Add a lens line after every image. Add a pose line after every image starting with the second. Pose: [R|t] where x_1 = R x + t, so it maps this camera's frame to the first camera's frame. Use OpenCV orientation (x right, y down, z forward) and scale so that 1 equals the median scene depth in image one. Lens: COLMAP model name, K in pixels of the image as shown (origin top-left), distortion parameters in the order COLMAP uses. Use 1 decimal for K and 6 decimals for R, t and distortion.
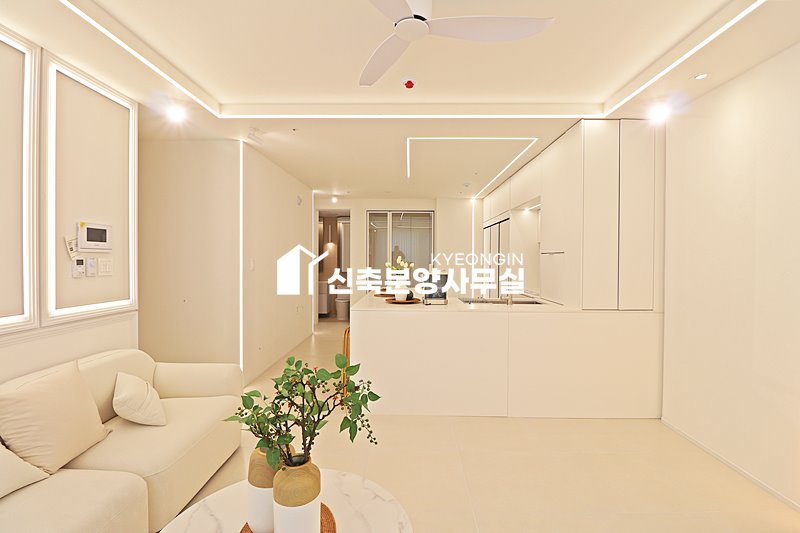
lens RADIAL K [[371.0, 0, 405.6], [0, 371.0, 261.2], [0, 0, 1]] dist [-0.000776, -0.010338]
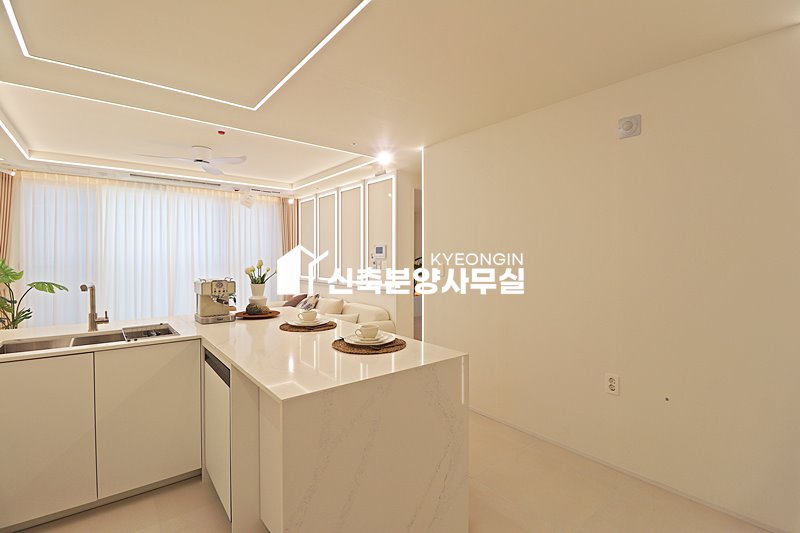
lens RADIAL K [[371.0, 0, 405.6], [0, 371.0, 261.2], [0, 0, 1]] dist [-0.000776, -0.010338]
pose [[-0.765402, 0.003845, -0.643541, 0.277781], [-0.006615, 0.999882, 0.013840, -0.026807], [0.643519, 0.014850, -0.765286, 1.876075]]
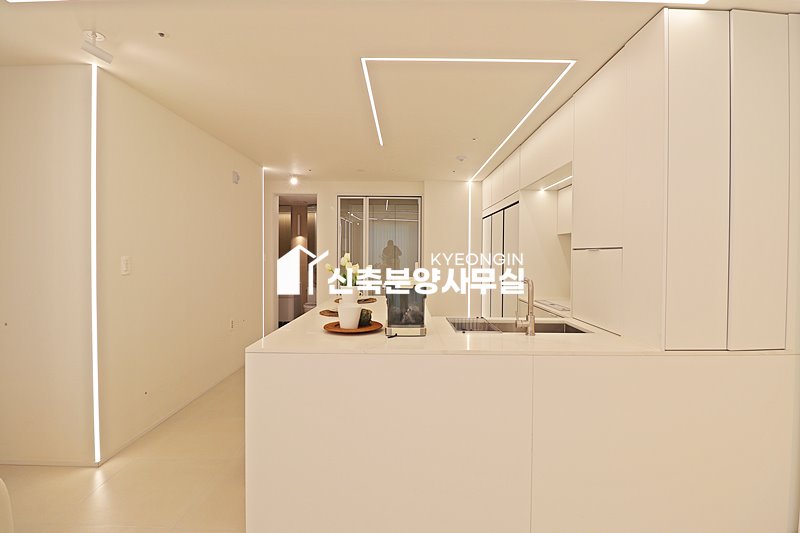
lens RADIAL K [[371.0, 0, 405.6], [0, 371.0, 261.2], [0, 0, 1]] dist [-0.000776, -0.010338]
pose [[0.999945, 0.001668, 0.010389, 0.073034], [-0.001770, 0.999950, 0.009869, -0.006921], [-0.010372, -0.009887, 0.999897, 0.406100]]
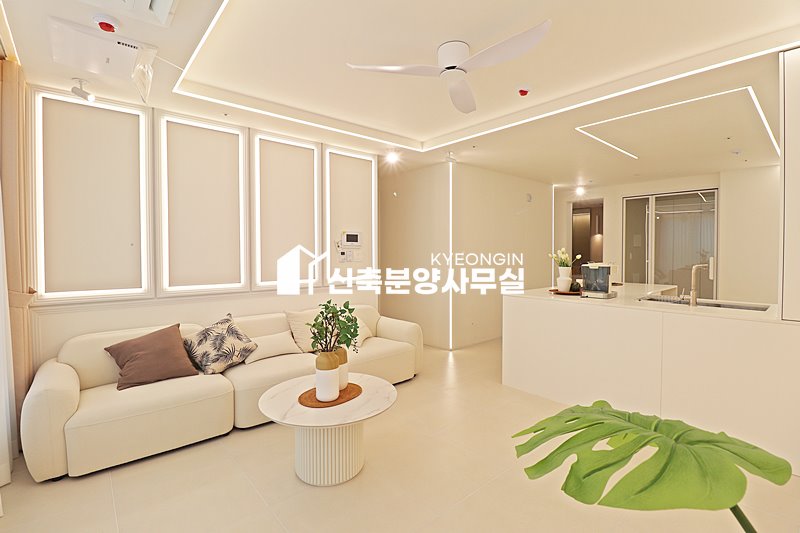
lens RADIAL K [[376.9, 0, 404.6], [0, 376.9, 260.5], [0, 0, 1]] dist [0.002848, -0.012900]
pose [[0.667407, 0.011734, -0.744601, 0.470170], [-0.000647, 0.999885, 0.015178, 0.005715], [0.744693, -0.009648, 0.667337, -0.013407]]
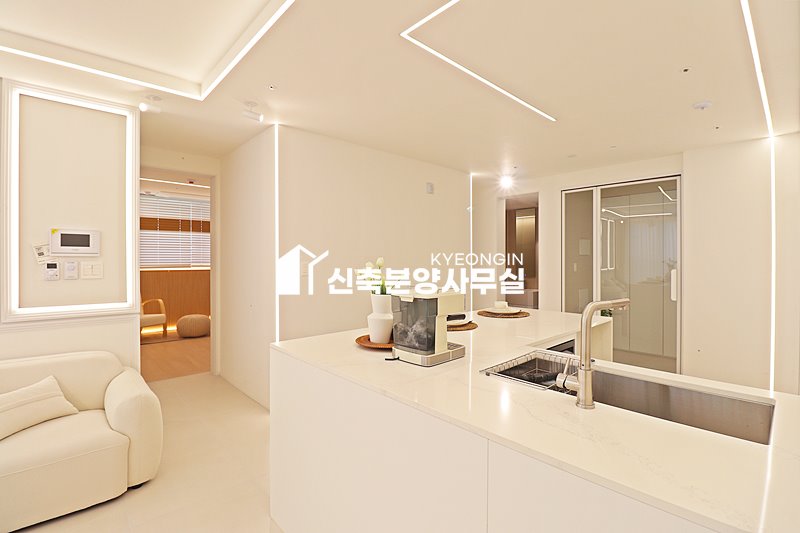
lens RADIAL K [[371.0, 0, 405.6], [0, 371.0, 261.2], [0, 0, 1]] dist [-0.000776, -0.010338]
pose [[0.689971, 0.000088, -0.723837, 0.405396], [-0.002524, 0.999994, -0.002284, -0.007468], [0.723832, 0.003403, 0.689968, 0.664229]]
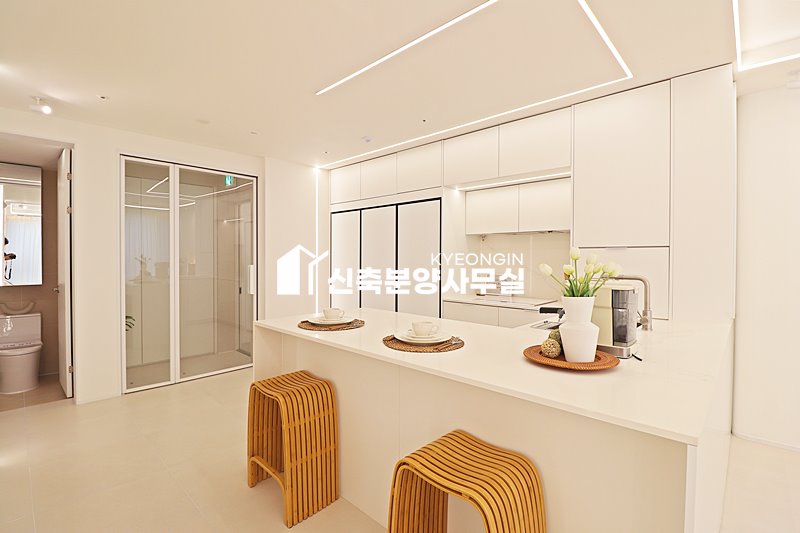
lens RADIAL K [[371.0, 0, 405.6], [0, 371.0, 261.2], [0, 0, 1]] dist [-0.000776, -0.010338]
pose [[0.673364, -0.011977, 0.739214, -0.435278], [0.007084, 0.999927, 0.009748, -0.006419], [-0.739277, -0.001327, 0.673400, 0.871952]]
